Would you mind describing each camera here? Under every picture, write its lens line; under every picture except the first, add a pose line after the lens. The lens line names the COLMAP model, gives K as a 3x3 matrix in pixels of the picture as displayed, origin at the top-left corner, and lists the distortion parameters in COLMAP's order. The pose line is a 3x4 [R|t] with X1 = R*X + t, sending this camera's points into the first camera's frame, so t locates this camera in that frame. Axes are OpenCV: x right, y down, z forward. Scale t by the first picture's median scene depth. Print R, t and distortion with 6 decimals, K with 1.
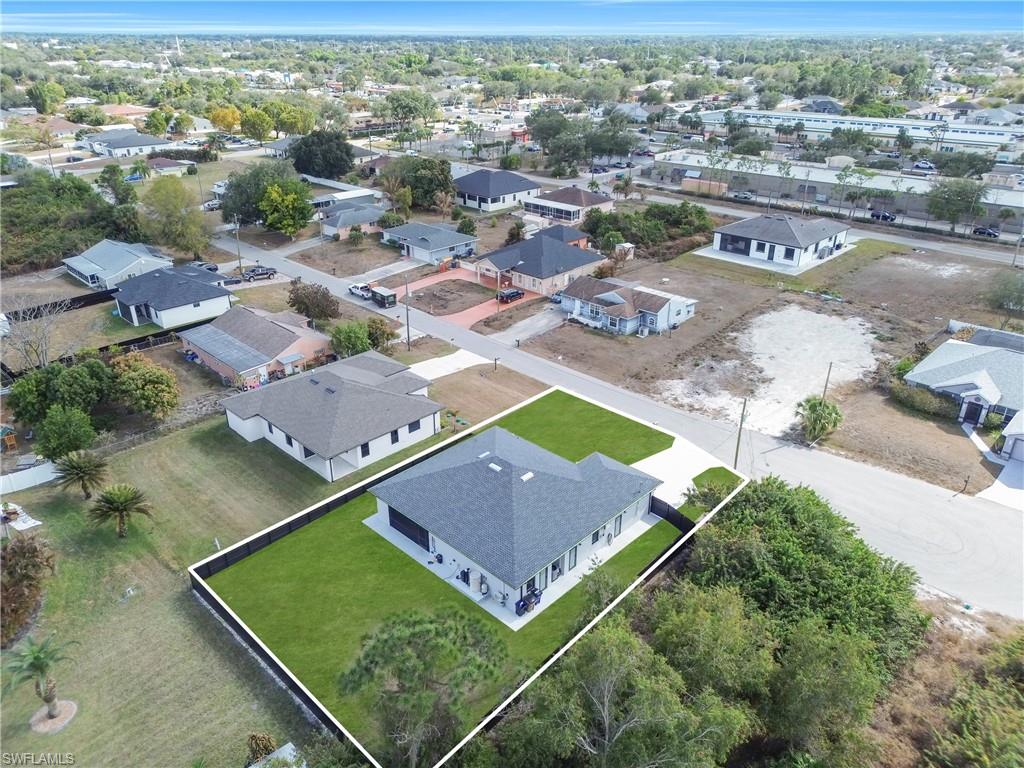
lens RADIAL K [[708.9, 0, 512.0], [0, 708.9, 384.0], [0, 0, 1]] dist [0.040283, -0.000095]
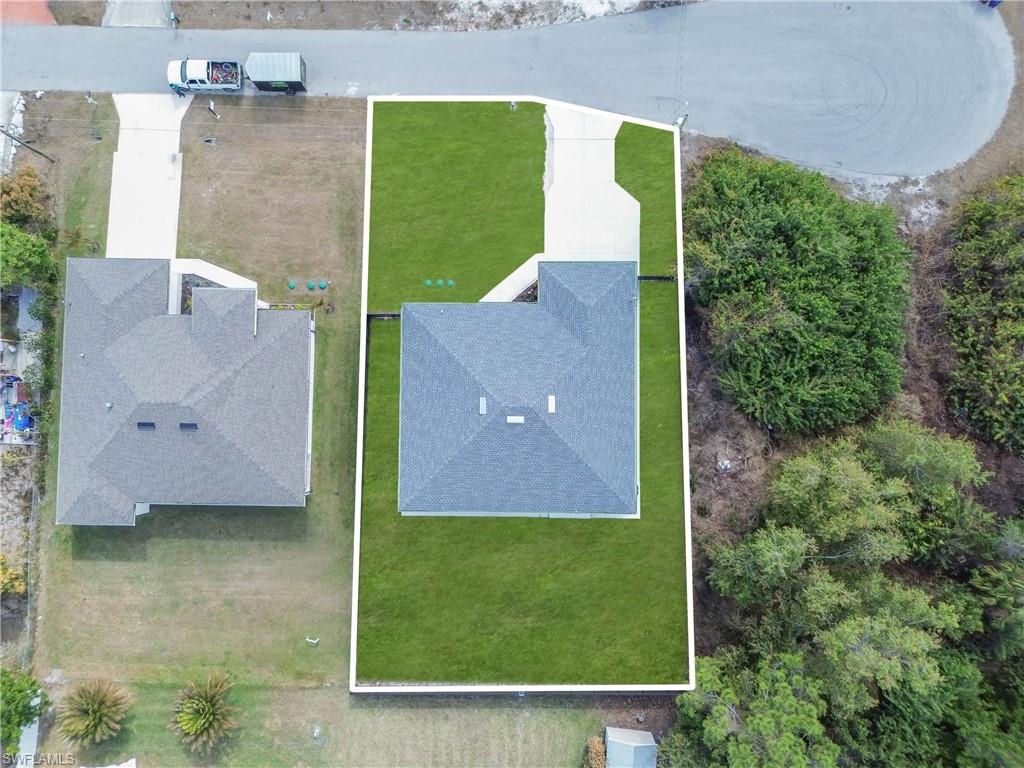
lens RADIAL K [[708.9, 0, 512.0], [0, 708.9, 384.0], [0, 0, 1]] dist [0.040283, -0.000095]
pose [[0.726540, -0.686900, 0.017555, -0.012498], [0.318393, 0.359188, 0.877274, -0.640129], [-0.608905, -0.631786, 0.479668, 0.624280]]
